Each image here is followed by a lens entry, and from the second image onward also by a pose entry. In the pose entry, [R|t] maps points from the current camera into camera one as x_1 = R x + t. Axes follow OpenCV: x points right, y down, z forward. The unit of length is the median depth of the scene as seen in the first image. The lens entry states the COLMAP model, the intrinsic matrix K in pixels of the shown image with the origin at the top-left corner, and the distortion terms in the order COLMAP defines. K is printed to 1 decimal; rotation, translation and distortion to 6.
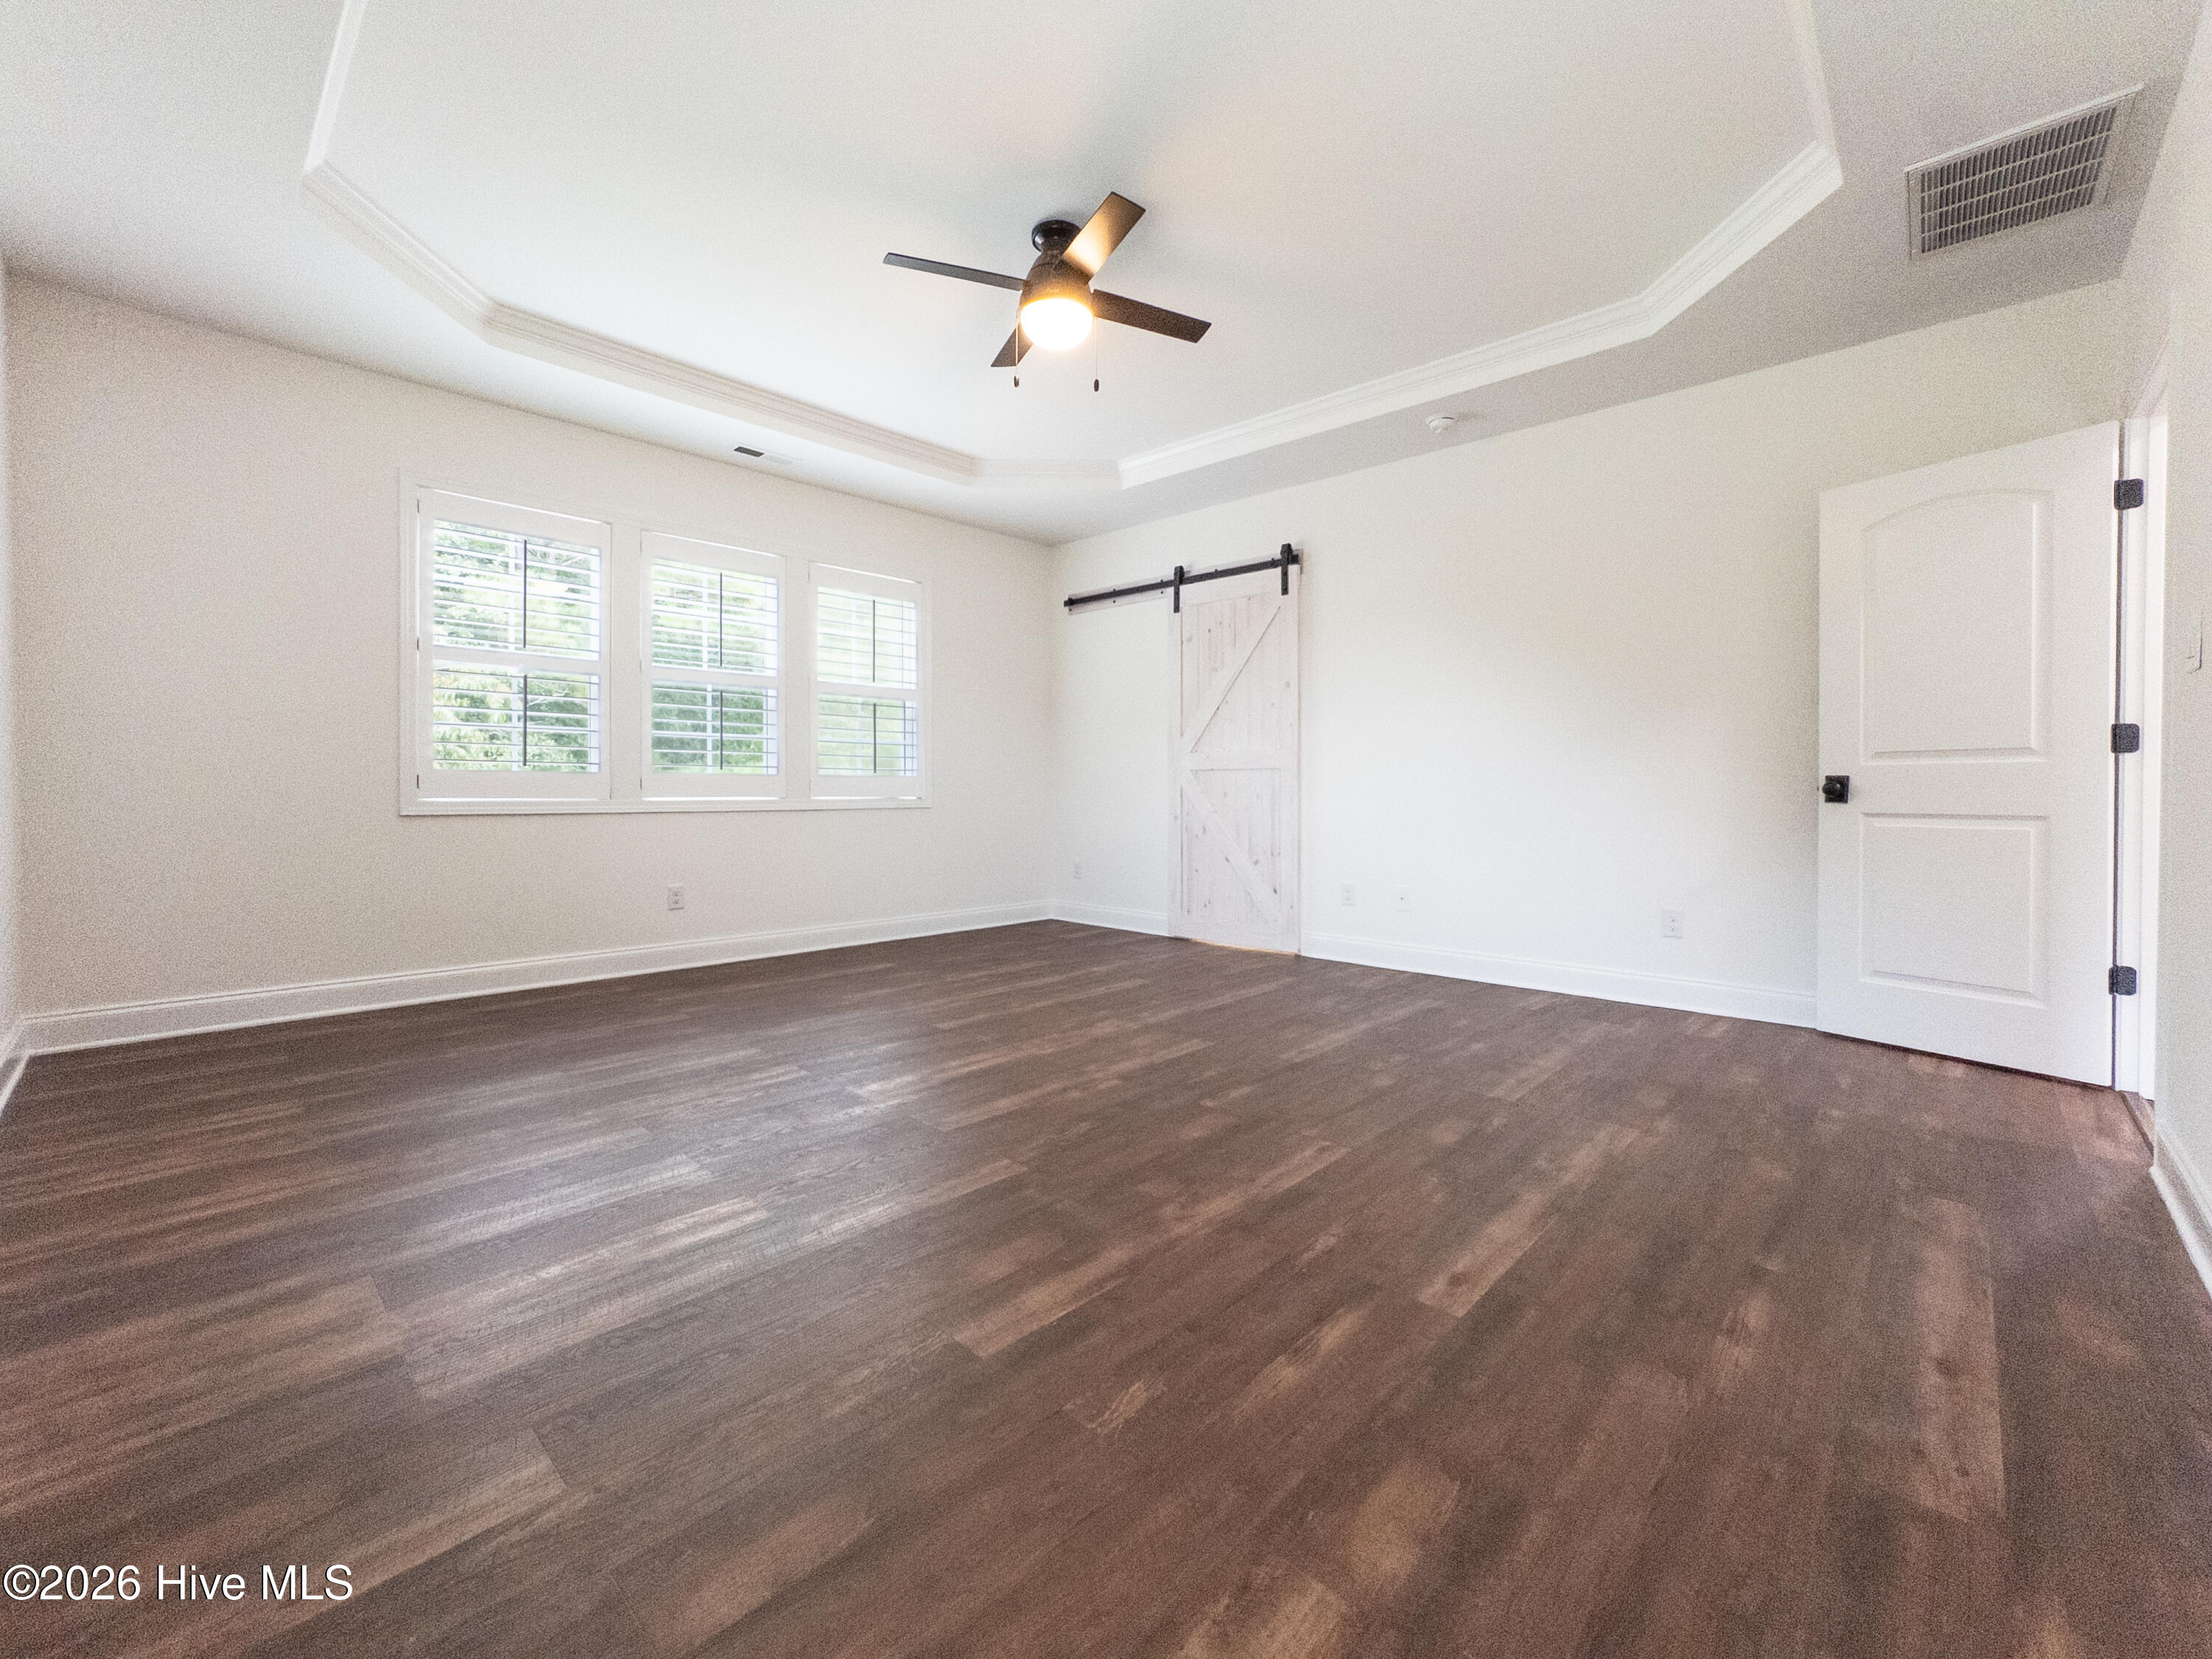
lens RADIAL K [[925.0, 0, 1088.3], [0, 925.0, 796.8], [0, 0, 1]] dist [-0.031250, 0.000079]
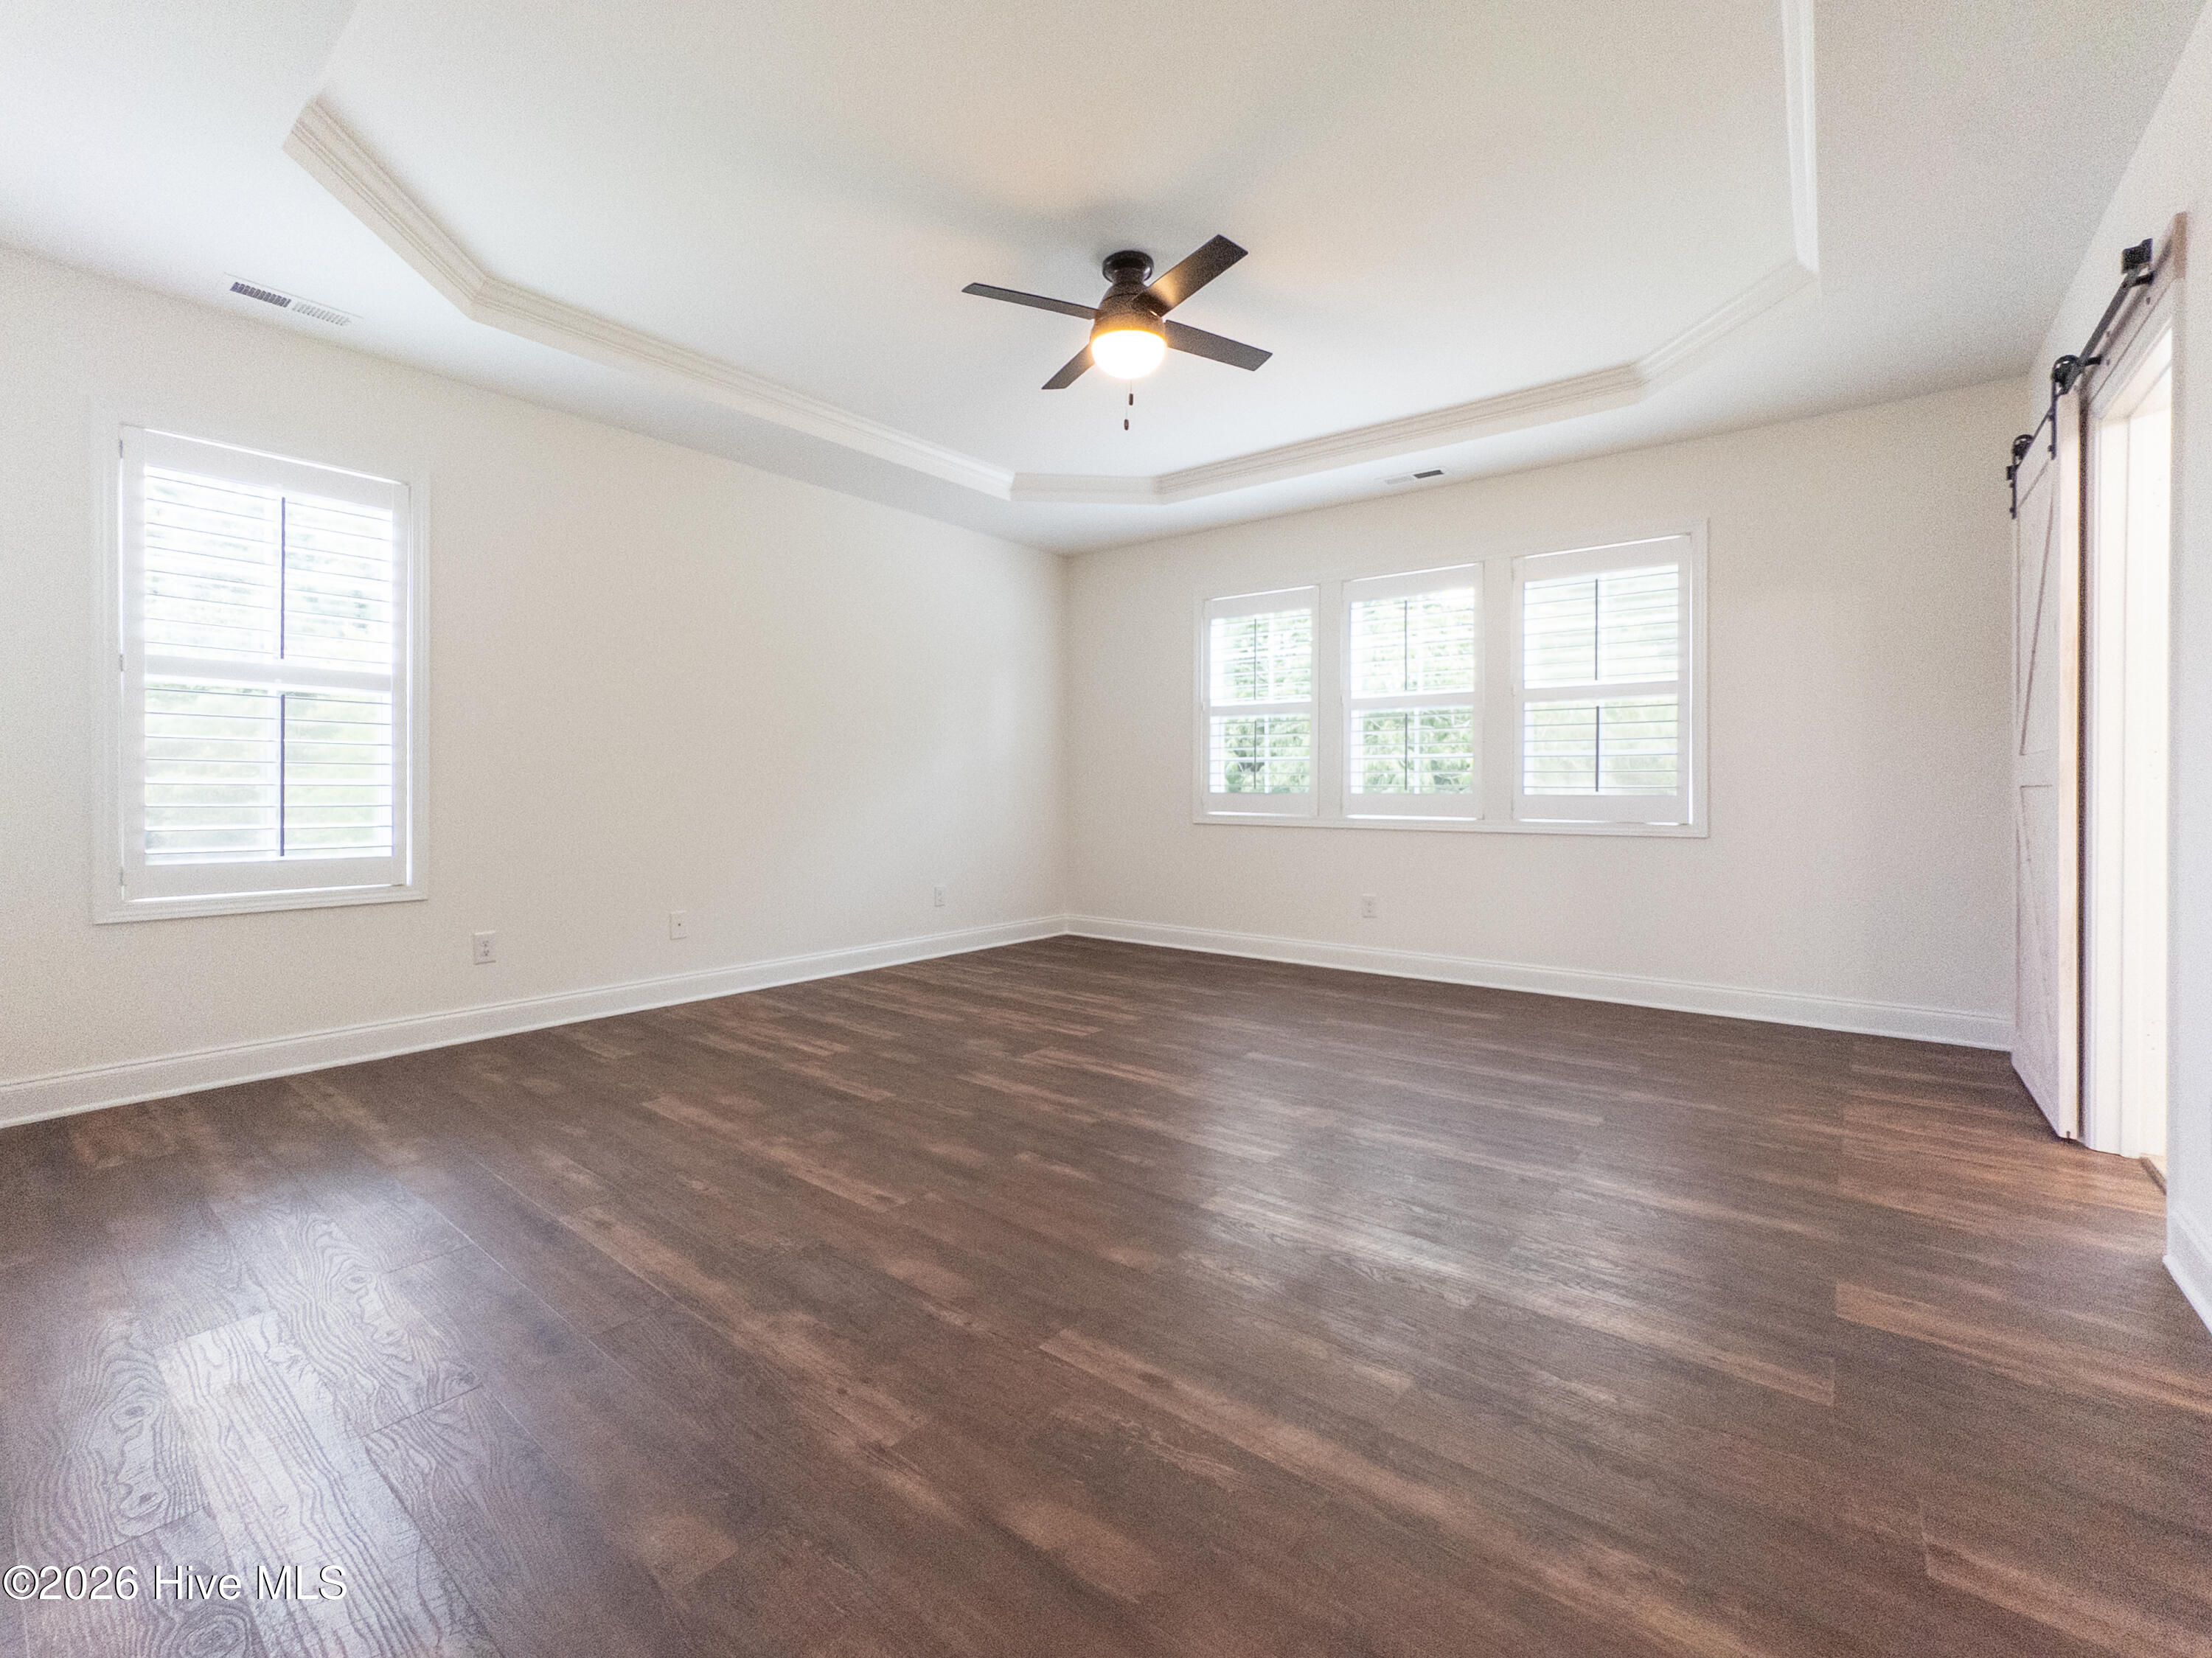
lens RADIAL K [[924.9, 0, 1088.3], [0, 924.9, 796.3], [0, 0, 1]] dist [-0.031250, 0.000079]
pose [[0.097395, 0.003781, -0.995239, 1.030882], [-0.007699, 0.999966, 0.003045, -0.039379], [0.995216, 0.007366, 0.097421, 0.926474]]
